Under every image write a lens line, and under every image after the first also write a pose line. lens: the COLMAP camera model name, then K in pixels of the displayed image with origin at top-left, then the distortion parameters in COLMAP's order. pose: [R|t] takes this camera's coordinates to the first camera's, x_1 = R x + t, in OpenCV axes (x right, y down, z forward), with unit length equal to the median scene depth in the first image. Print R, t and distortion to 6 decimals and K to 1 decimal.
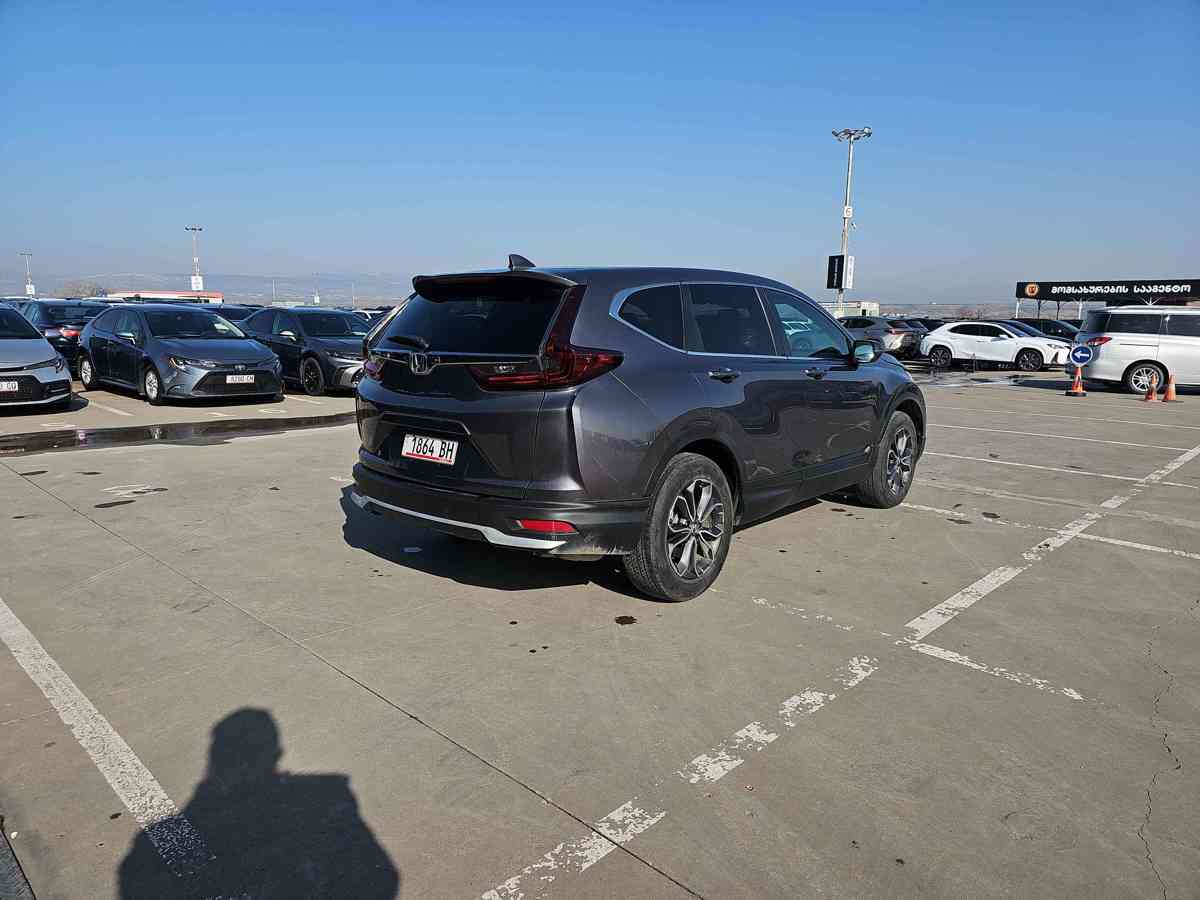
lens RADIAL K [[786.6, 0, 600.0], [0, 786.6, 450.0], [0, 0, 1]] dist [0.063992, -0.065052]
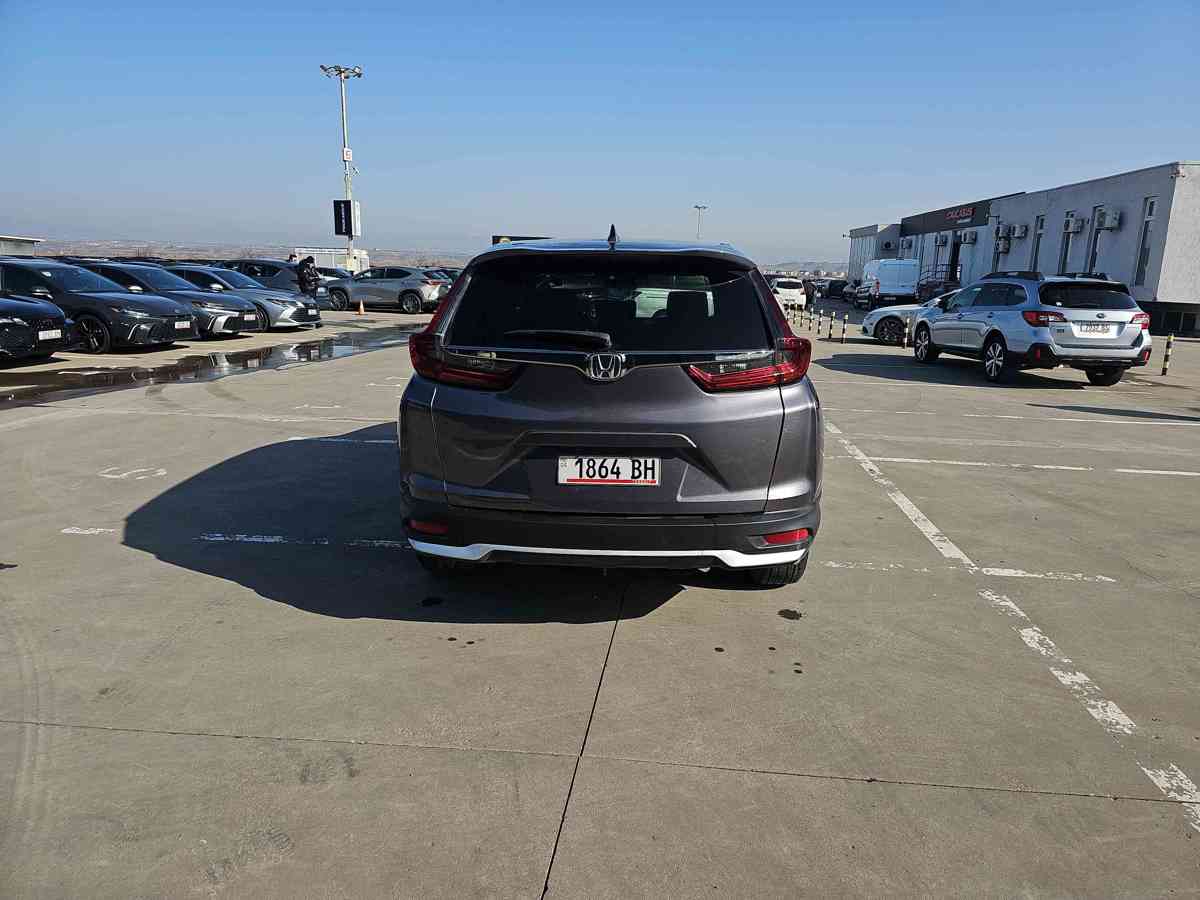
lens RADIAL K [[786.6, 0, 600.0], [0, 786.6, 450.0], [0, 0, 1]] dist [0.063992, -0.065052]
pose [[0.782446, -0.135098, 0.607887, -0.700217], [0.093927, 0.990619, 0.099259, -0.101527], [-0.615594, -0.020568, 0.787795, 0.369456]]
